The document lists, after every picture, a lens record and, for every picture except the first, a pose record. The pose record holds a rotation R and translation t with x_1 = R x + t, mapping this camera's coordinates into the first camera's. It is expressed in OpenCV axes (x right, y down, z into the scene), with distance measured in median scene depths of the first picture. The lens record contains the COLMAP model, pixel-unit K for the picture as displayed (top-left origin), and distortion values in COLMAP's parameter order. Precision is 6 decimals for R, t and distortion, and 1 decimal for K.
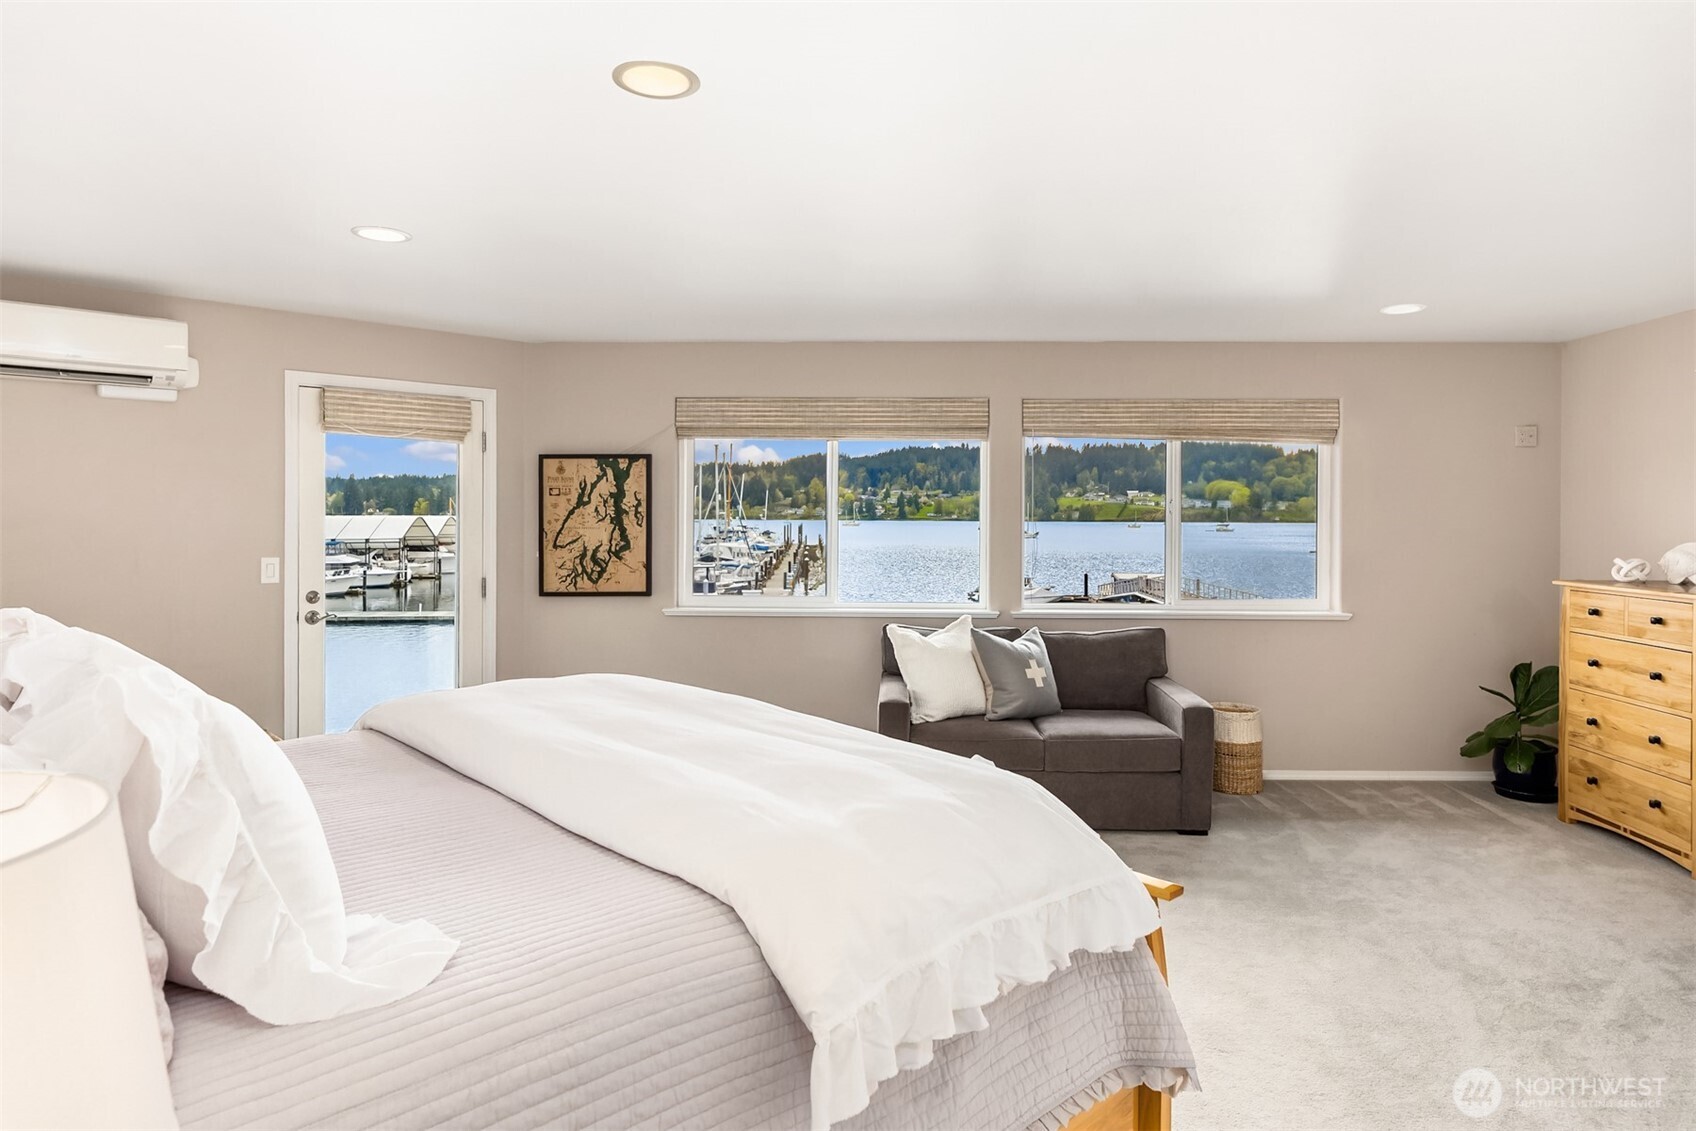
lens RADIAL K [[988.7, 0, 881.2], [0, 988.7, 556.3], [0, 0, 1]] dist [0.005092, -0.004482]
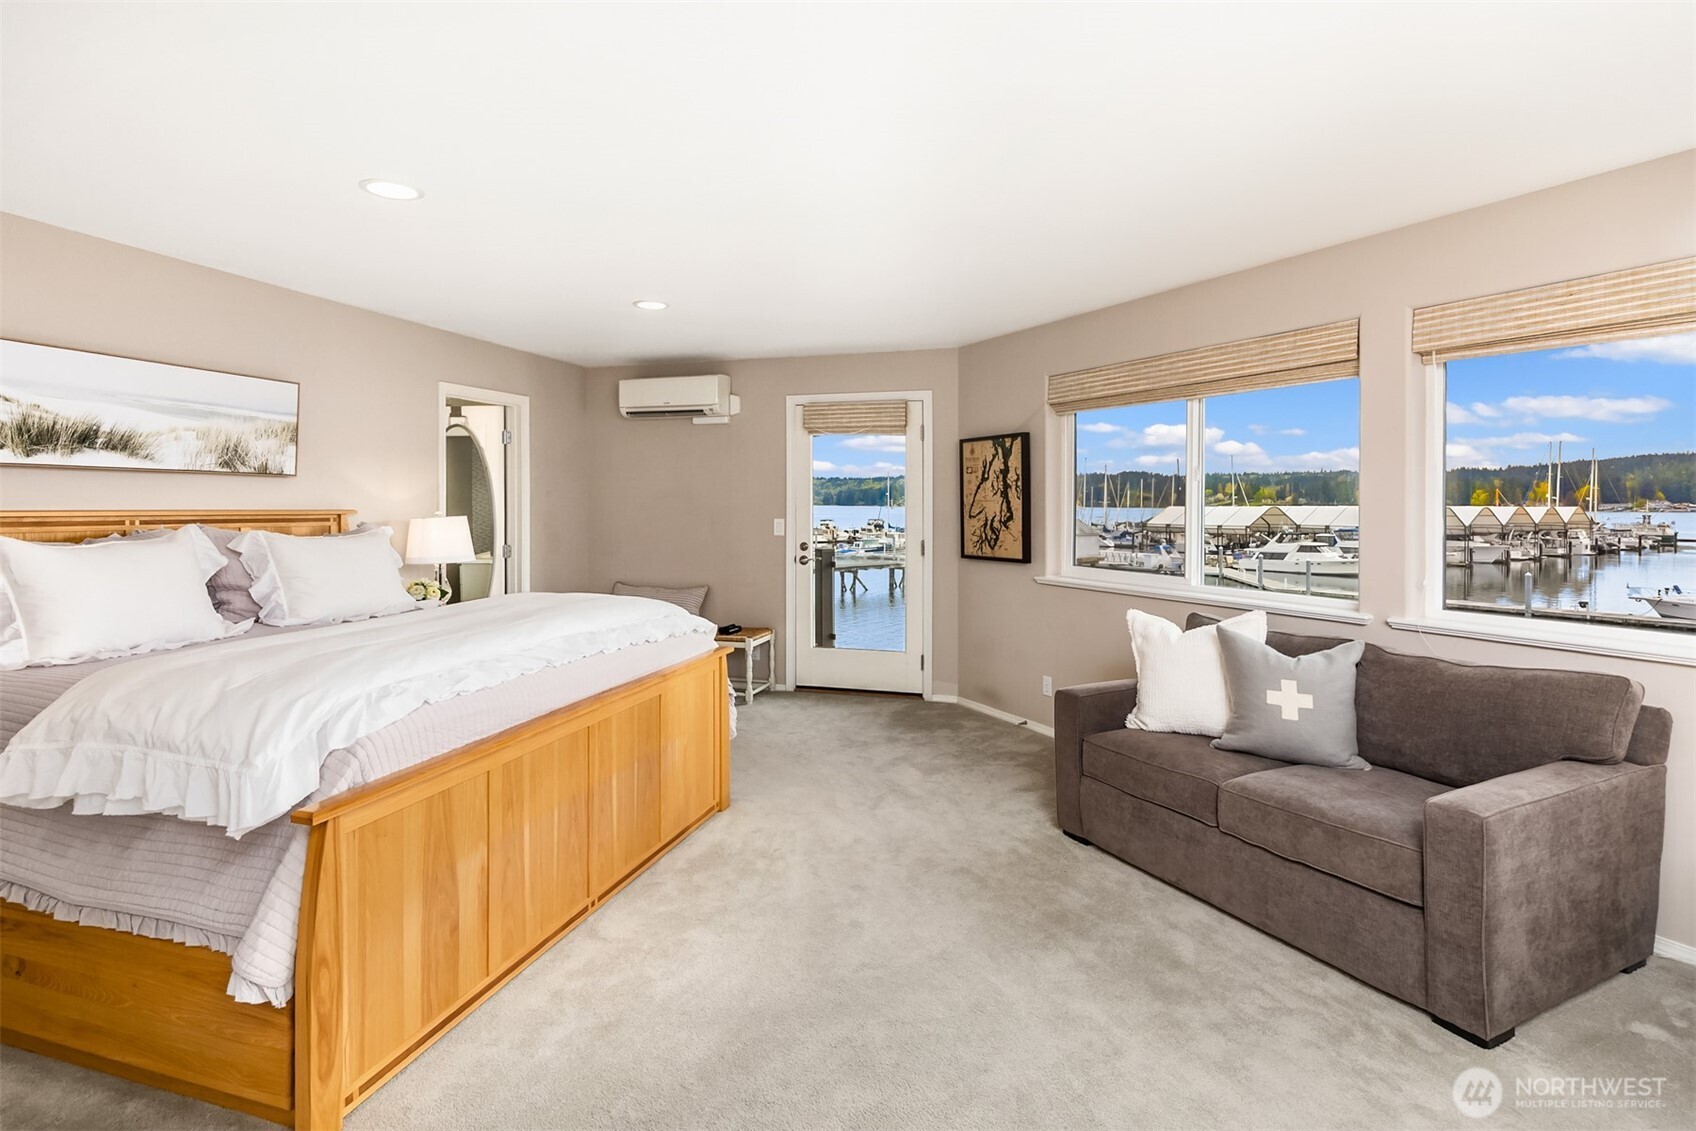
lens RADIAL K [[862.2, 0, 857.1], [0, 862.2, 503.2], [0, 0, 1]] dist [0.002871, 0.004327]
pose [[0.471260, -0.004608, -0.881982, 0.512334], [-0.035883, 0.999058, -0.024393, 0.004151], [0.881264, 0.043144, 0.470651, 0.396958]]
